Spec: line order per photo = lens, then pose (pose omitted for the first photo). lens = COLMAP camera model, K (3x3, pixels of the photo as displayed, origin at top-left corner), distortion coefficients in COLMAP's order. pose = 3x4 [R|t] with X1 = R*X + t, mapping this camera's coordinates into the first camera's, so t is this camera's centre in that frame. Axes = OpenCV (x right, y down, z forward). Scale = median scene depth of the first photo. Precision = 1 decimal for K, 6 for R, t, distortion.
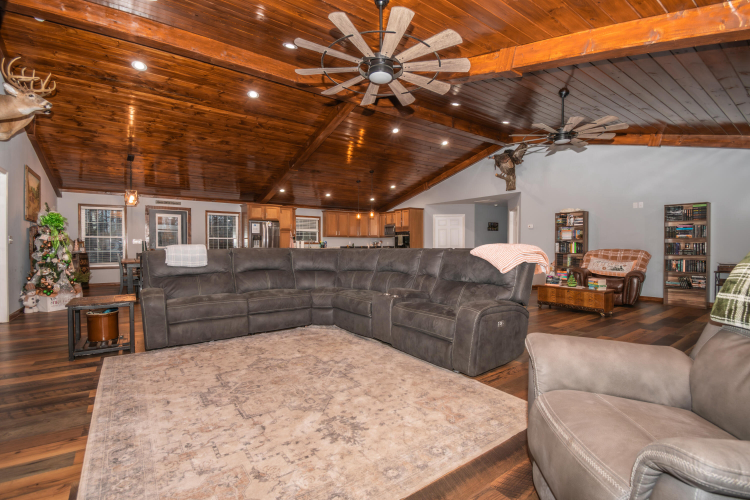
lens RADIAL K [[331.8, 0, 375.0], [0, 331.8, 250.0], [0, 0, 1]] dist [0.020583, -0.024696]
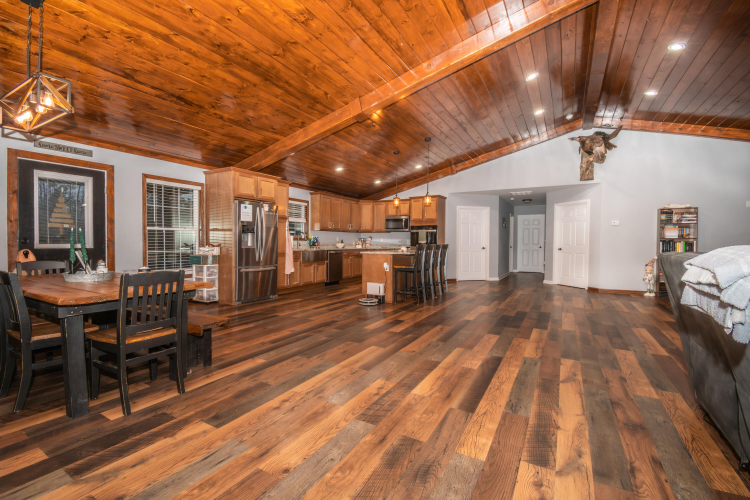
lens RADIAL K [[331.8, 0, 375.0], [0, 331.8, 250.0], [0, 0, 1]] dist [0.020583, -0.024696]
pose [[0.910963, -0.003793, 0.412470, -0.404656], [0.000041, 0.999959, 0.009104, -0.006141], [-0.412487, -0.008276, 0.910926, 0.393975]]
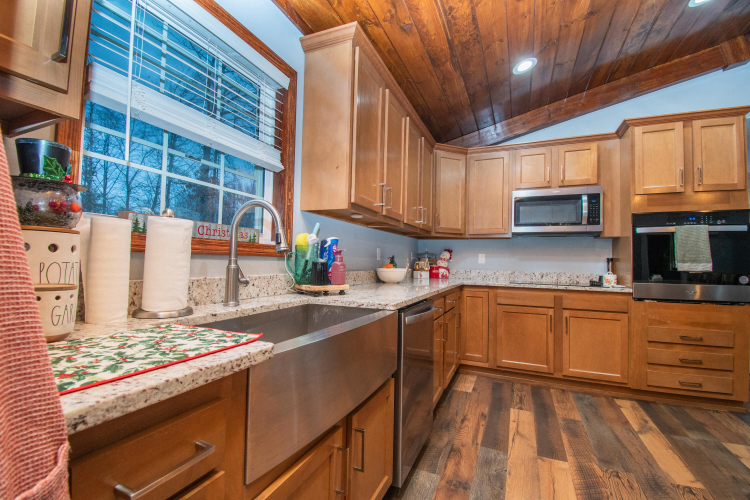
lens RADIAL K [[331.8, 0, 375.0], [0, 331.8, 250.0], [0, 0, 1]] dist [0.020583, -0.024696]
pose [[0.854640, 0.033535, 0.518137, -0.260045], [-0.011881, 0.998914, -0.045056, -0.019123], [-0.519085, 0.032351, 0.854110, 1.075974]]
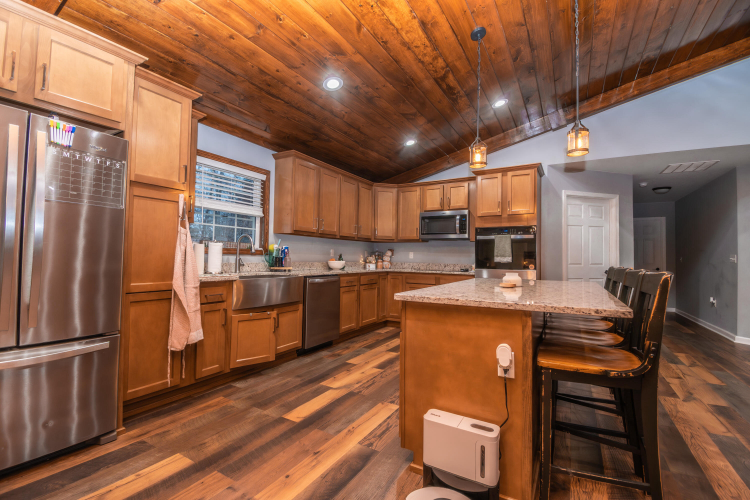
lens RADIAL K [[331.8, 0, 375.0], [0, 331.8, 250.0], [0, 0, 1]] dist [0.020583, -0.024696]
pose [[0.914116, 0.023660, 0.404761, -0.249871], [-0.009103, 0.999242, -0.037852, -0.014490], [-0.405350, 0.030916, 0.913639, 0.829125]]
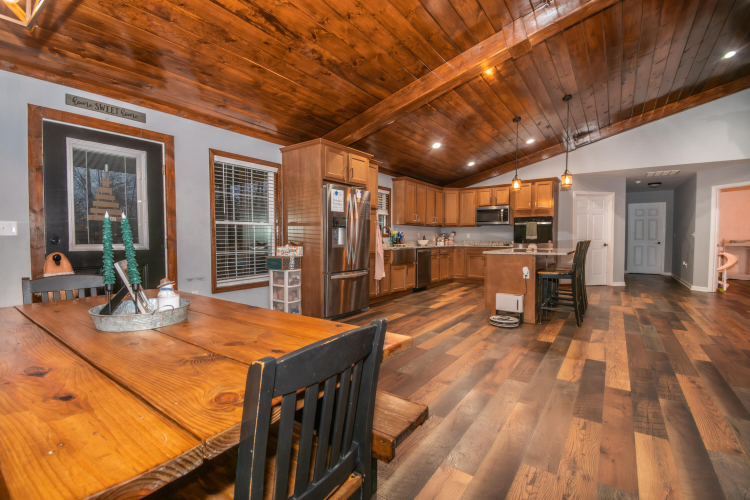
lens RADIAL K [[331.8, 0, 375.0], [0, 331.8, 250.0], [0, 0, 1]] dist [0.020583, -0.024696]
pose [[0.949079, -0.012523, 0.314790, -0.461277], [0.006574, 0.999779, 0.019954, -0.009397], [-0.314971, -0.016869, 0.948951, 0.589917]]
